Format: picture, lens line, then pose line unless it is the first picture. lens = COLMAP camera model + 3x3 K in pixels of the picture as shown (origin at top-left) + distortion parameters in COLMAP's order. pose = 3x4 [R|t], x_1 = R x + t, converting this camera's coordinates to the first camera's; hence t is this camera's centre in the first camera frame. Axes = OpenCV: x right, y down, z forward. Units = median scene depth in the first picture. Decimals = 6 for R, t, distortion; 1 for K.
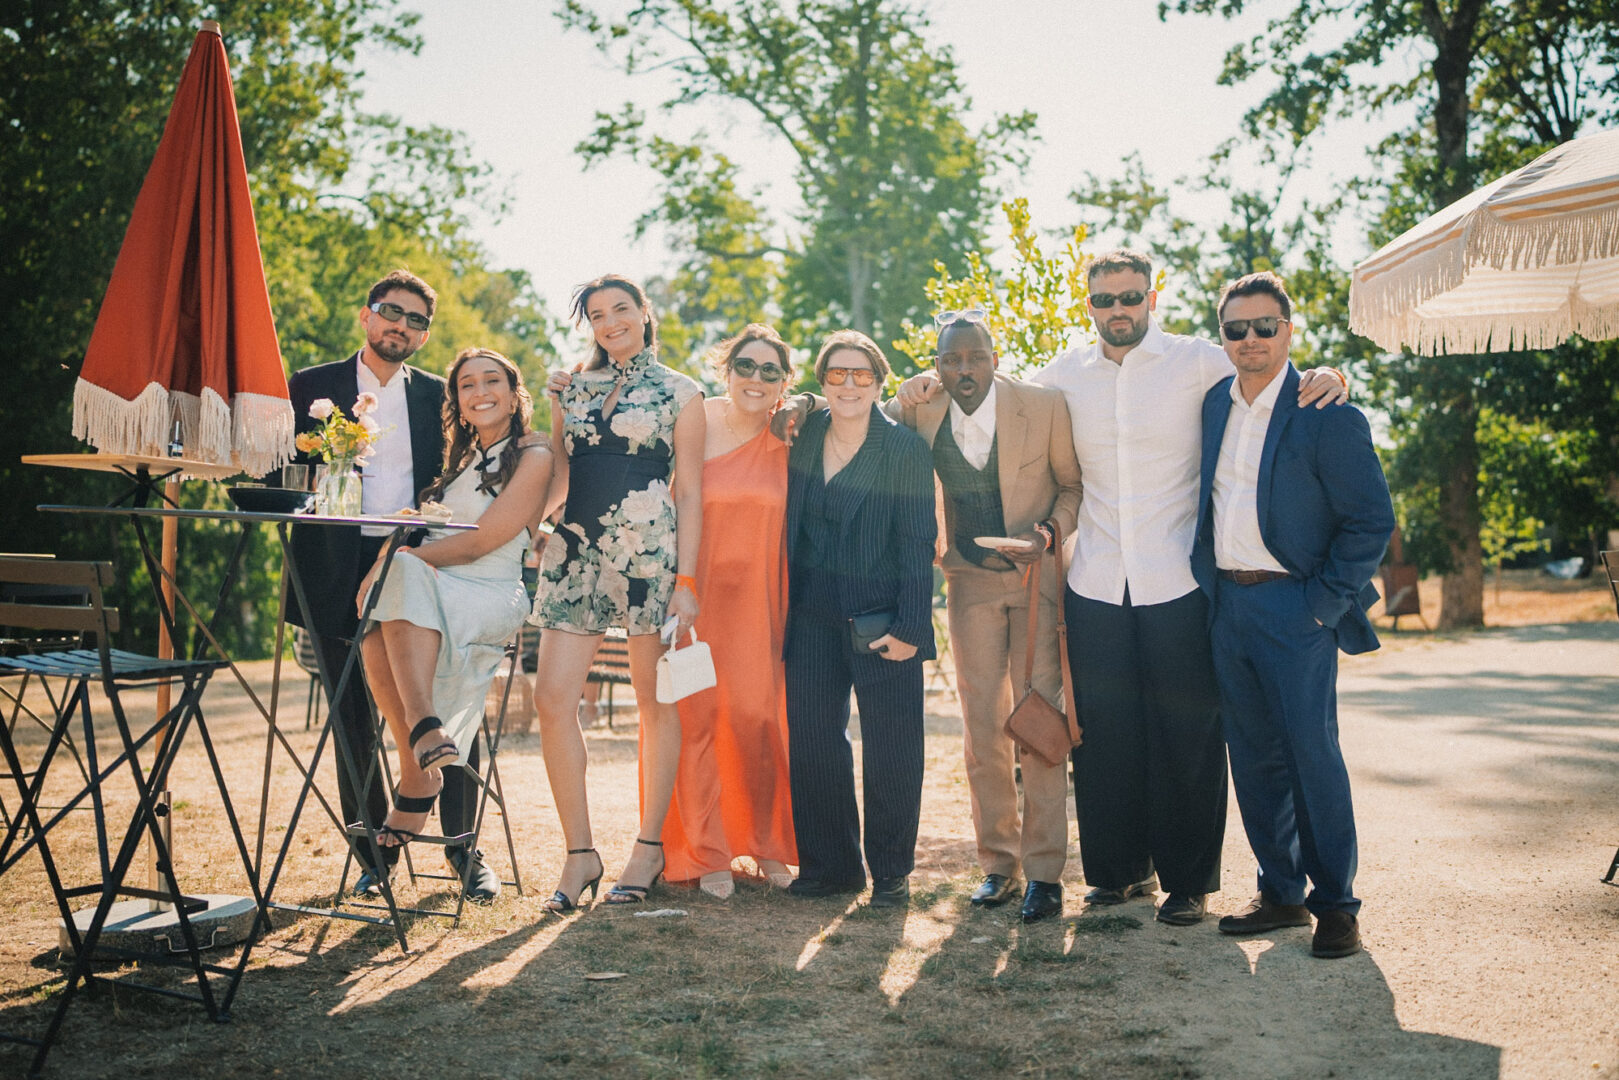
lens RADIAL K [[1609.3, 0, 809.5], [0, 1609.3, 540.0], [0, 0, 1]] dist [0.008117, 0.005943]
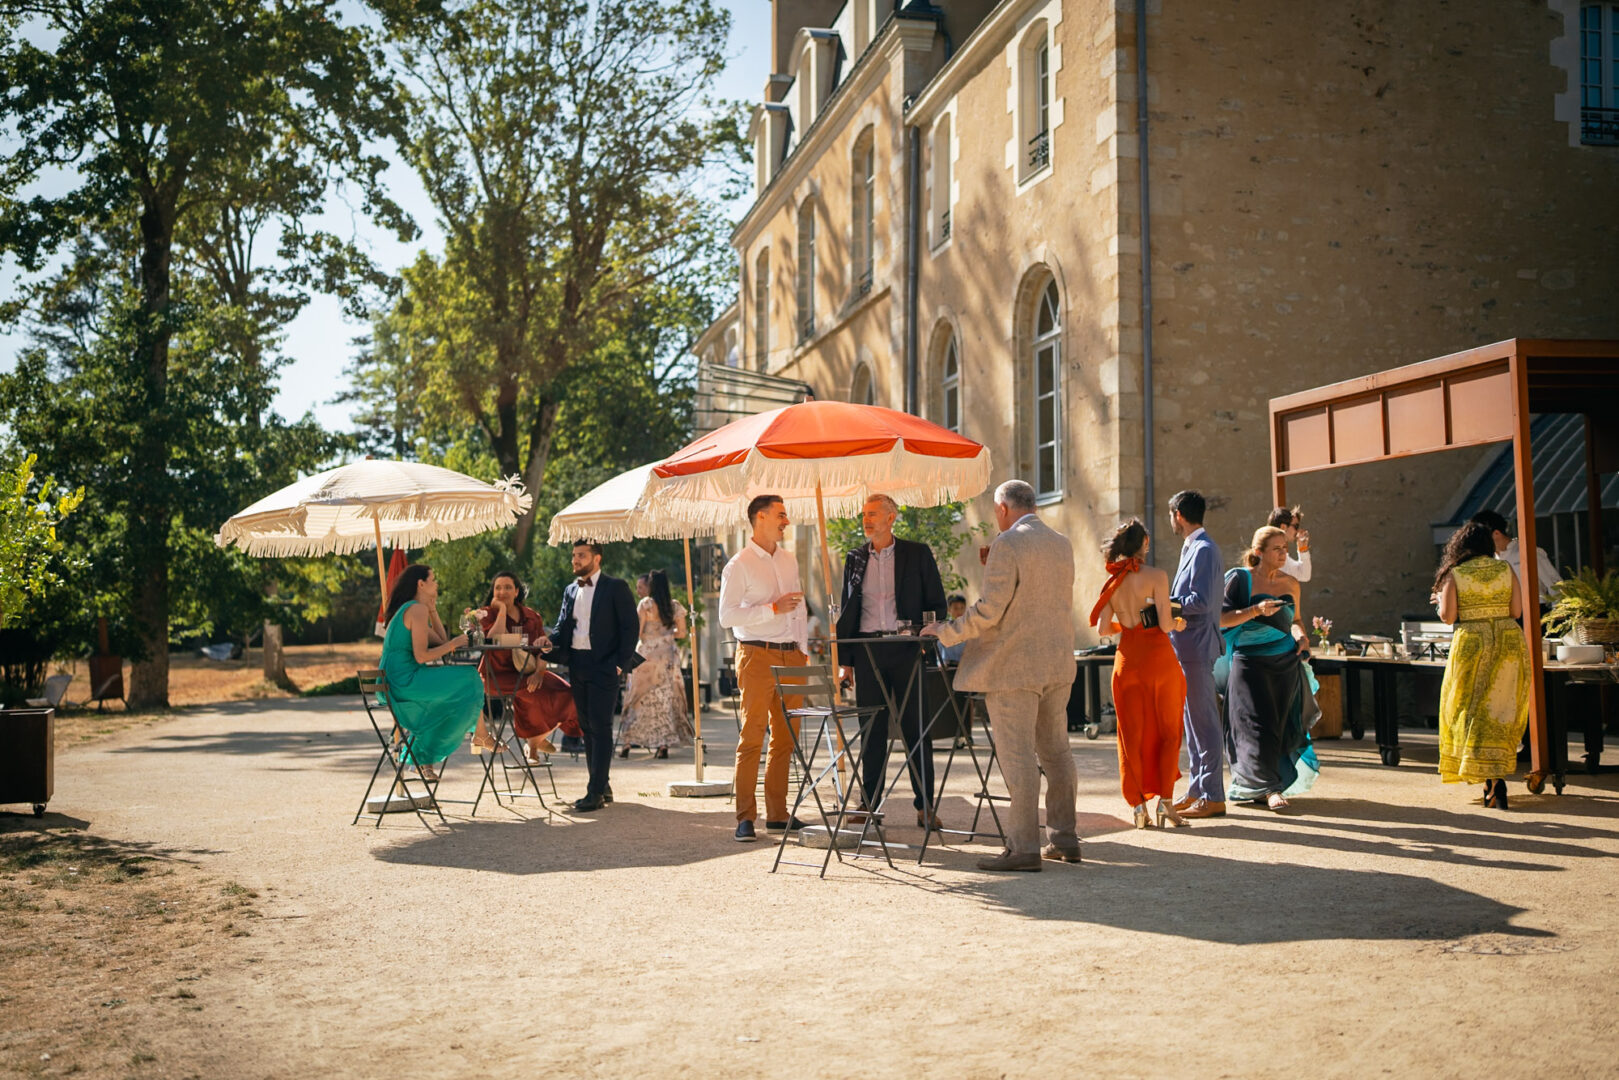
lens RADIAL K [[1609.3, 0, 809.5], [0, 1609.3, 540.0], [0, 0, 1]] dist [0.008117, 0.005943]
pose [[0.696555, 0.047196, 0.715950, -0.076128], [-0.012445, 0.998479, -0.053714, -0.007226], [-0.717396, 0.028505, 0.696082, -0.112617]]
